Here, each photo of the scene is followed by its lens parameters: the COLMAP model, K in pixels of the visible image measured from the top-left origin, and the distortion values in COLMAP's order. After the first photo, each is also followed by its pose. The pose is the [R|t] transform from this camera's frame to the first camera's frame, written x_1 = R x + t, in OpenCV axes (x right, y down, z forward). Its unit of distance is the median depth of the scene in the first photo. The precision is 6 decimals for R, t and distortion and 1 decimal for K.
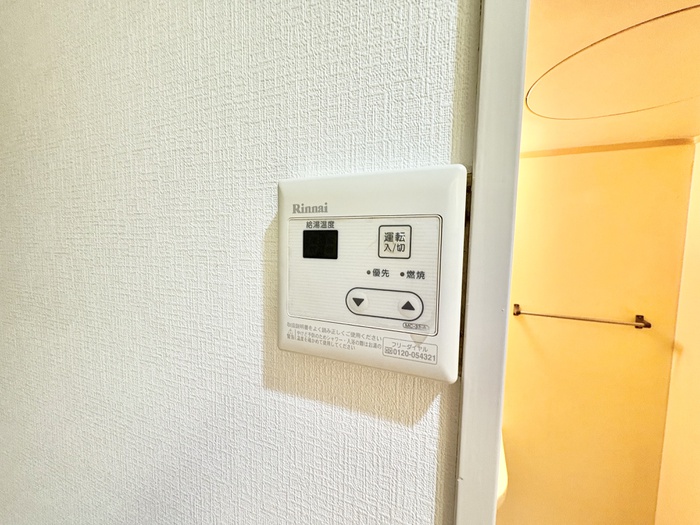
lens RADIAL K [[278.1, 0, 351.1], [0, 278.1, 262.5], [0, 0, 1]] dist [-0.000068, -0.000058]
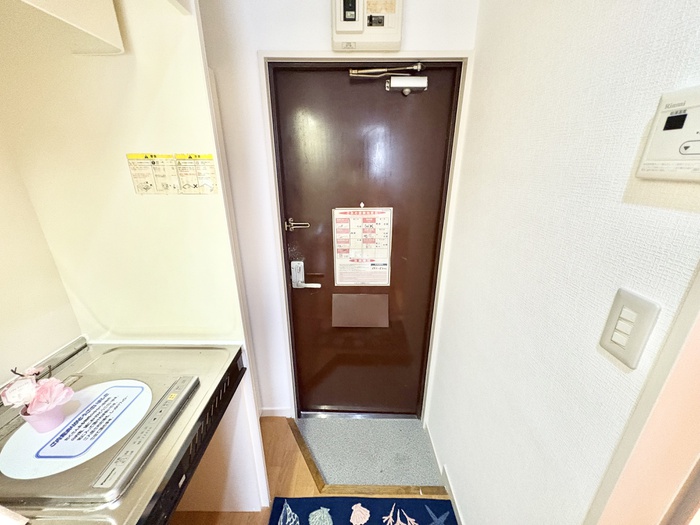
lens RADIAL K [[278.1, 0, 350.4], [0, 278.1, 264.6], [0, 0, 1]] dist [-0.000068, -0.000058]
pose [[0.380639, 0.299613, -0.874841, 1.175890], [-0.055828, 0.951776, 0.301671, 0.486886], [0.923037, -0.065987, 0.379009, -2.290220]]
